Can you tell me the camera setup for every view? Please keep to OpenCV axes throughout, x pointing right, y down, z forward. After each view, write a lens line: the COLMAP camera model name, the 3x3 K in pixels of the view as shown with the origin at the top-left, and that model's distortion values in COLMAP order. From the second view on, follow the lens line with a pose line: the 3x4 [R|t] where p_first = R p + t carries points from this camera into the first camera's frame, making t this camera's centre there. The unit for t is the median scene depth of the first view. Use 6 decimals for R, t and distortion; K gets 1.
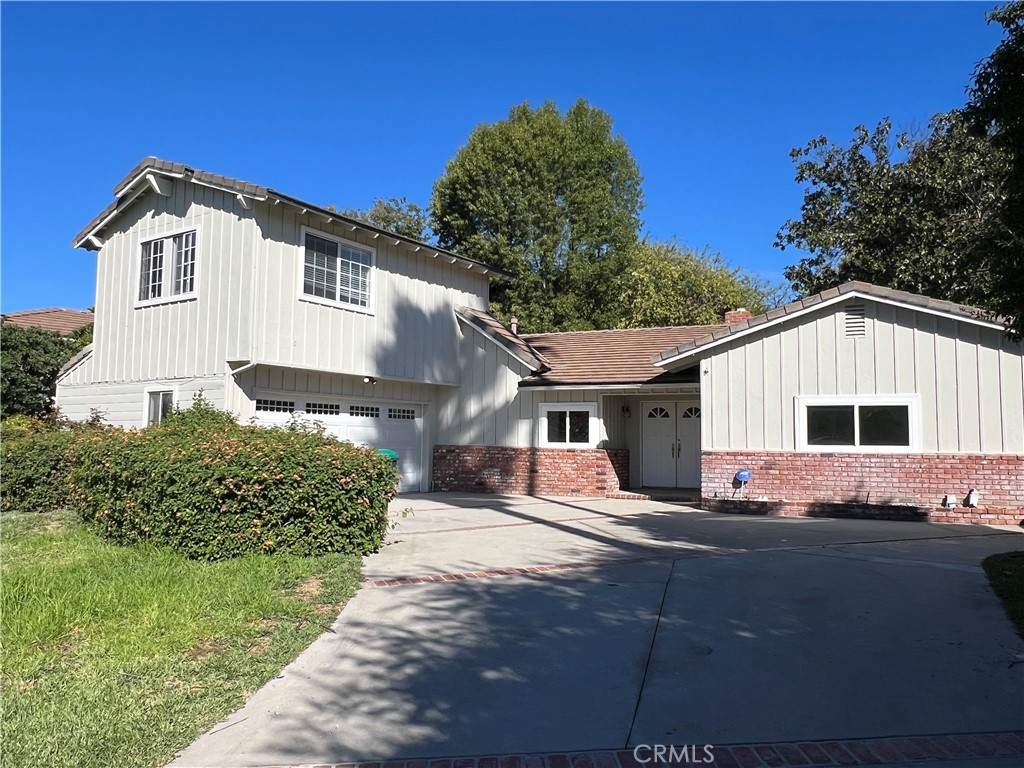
lens RADIAL K [[766.3, 0, 512.0], [0, 766.3, 384.0], [0, 0, 1]] dist [0.007804, 0.000710]
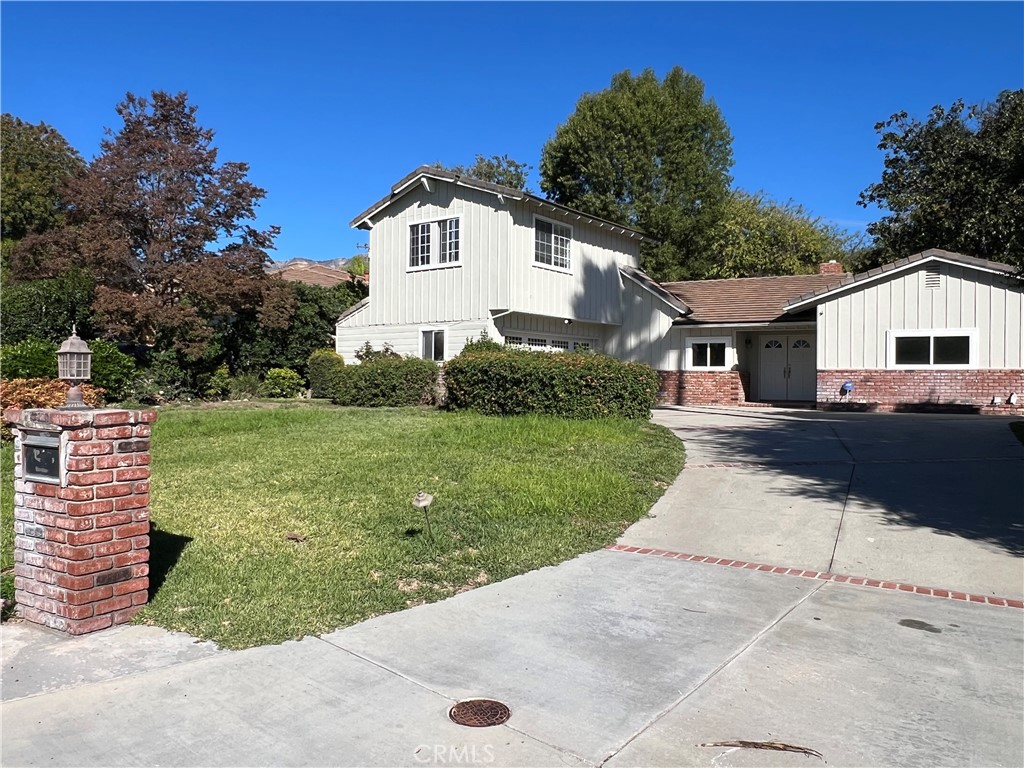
lens RADIAL K [[766.3, 0, 512.0], [0, 766.3, 384.0], [0, 0, 1]] dist [0.007804, 0.000710]
pose [[0.998151, -0.003763, -0.060672, -0.204568], [0.008546, 0.996856, 0.078767, -0.002485], [0.060185, -0.079139, 0.995045, -0.398429]]
